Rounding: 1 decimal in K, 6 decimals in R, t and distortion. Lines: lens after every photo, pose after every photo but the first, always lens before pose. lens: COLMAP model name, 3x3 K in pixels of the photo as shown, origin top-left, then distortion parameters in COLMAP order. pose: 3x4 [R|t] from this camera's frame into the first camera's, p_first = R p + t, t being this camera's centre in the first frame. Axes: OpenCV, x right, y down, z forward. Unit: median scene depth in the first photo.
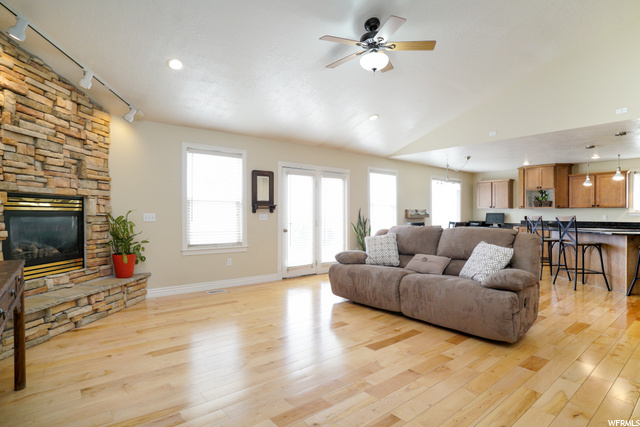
lens RADIAL K [[341.6, 0, 320.0], [0, 341.6, 213.5], [0, 0, 1]] dist [0.014459, 0.000764]
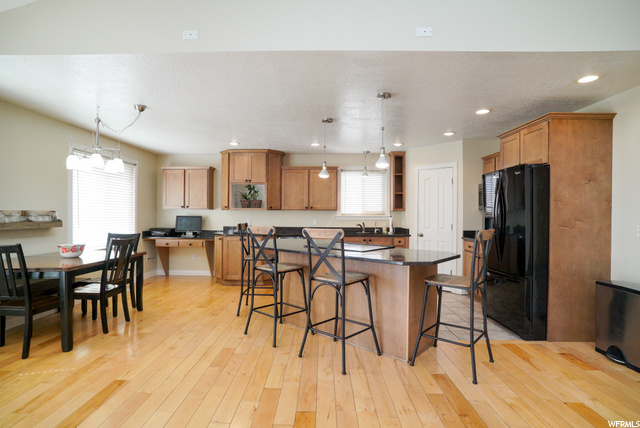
lens RADIAL K [[341.6, 0, 320.0], [0, 341.6, 214.0], [0, 0, 1]] dist [0.014459, 0.000764]
pose [[0.660527, -0.001864, 0.750800, 0.206898], [-0.003728, 0.999976, 0.005763, -0.011486], [-0.750793, -0.006606, 0.660504, 0.427543]]
